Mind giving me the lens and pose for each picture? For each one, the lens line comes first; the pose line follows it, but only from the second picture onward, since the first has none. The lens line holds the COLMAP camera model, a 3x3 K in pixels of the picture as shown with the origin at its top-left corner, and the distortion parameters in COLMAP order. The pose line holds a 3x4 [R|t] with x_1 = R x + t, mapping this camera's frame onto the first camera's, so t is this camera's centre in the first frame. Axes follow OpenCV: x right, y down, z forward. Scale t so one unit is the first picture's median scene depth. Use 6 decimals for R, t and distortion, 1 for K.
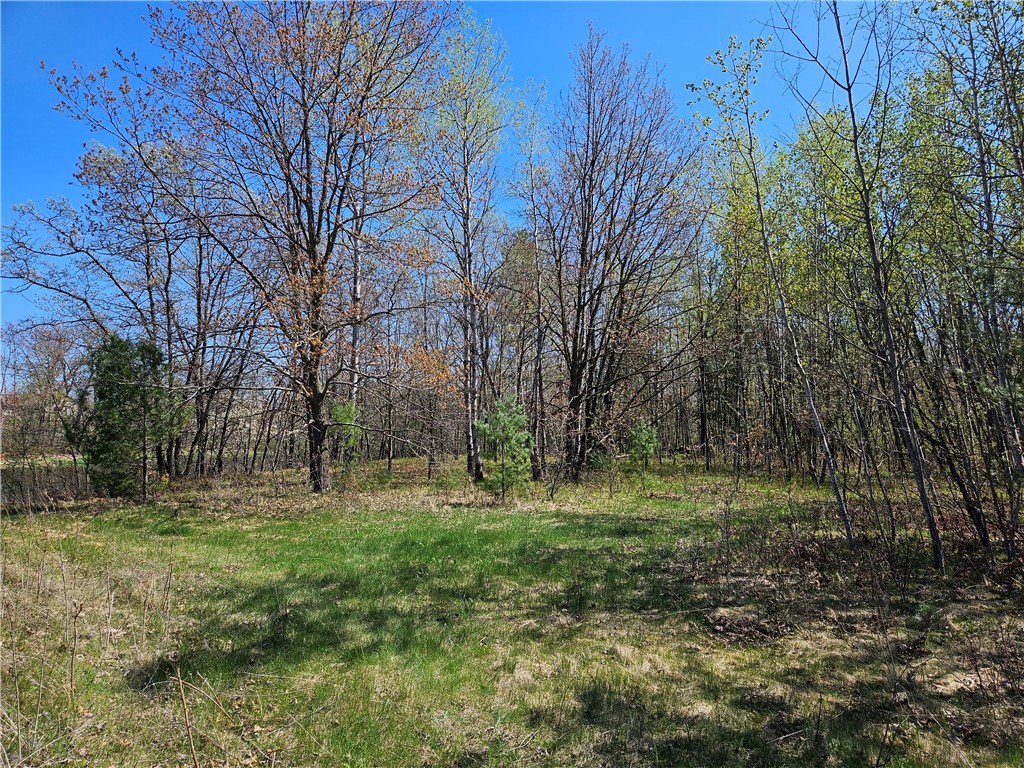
lens RADIAL K [[672.7, 0, 512.0], [0, 672.7, 384.0], [0, 0, 1]] dist [0.091257, -0.081644]
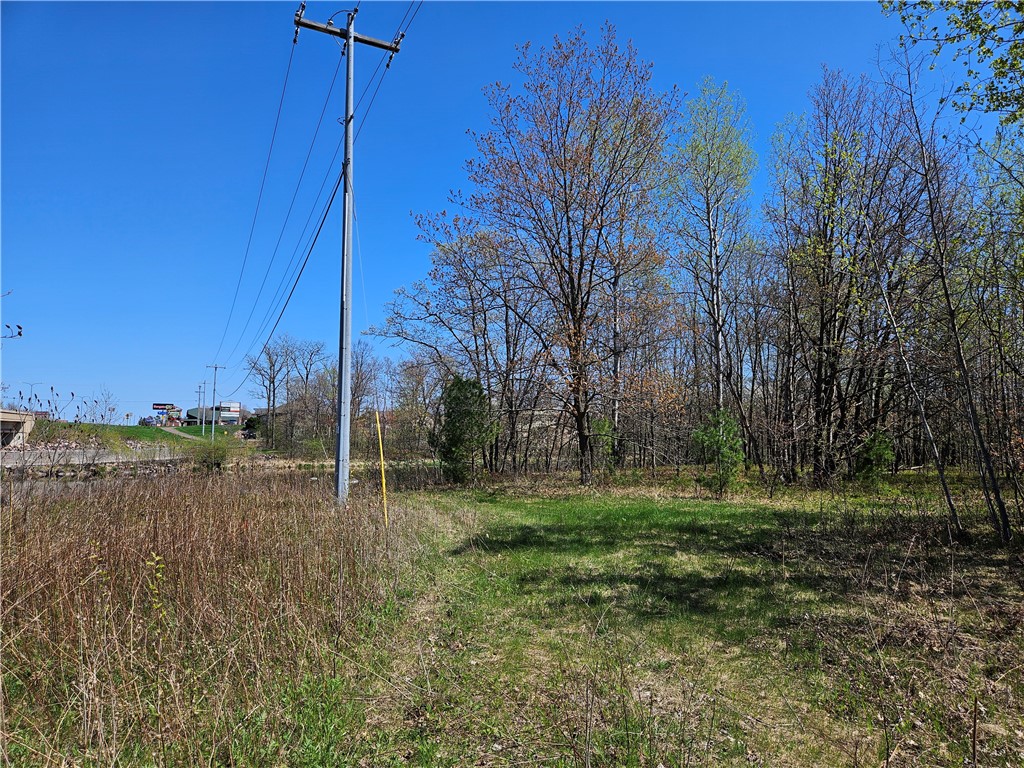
lens RADIAL K [[680.2, 0, 512.0], [0, 680.2, 384.0], [0, 0, 1]] dist [-0.000152, -0.001566]
pose [[0.901553, -0.043477, -0.430478, 0.128978], [0.039324, 0.999054, -0.018545, -0.016757], [0.430877, -0.000209, 0.902410, -0.211147]]
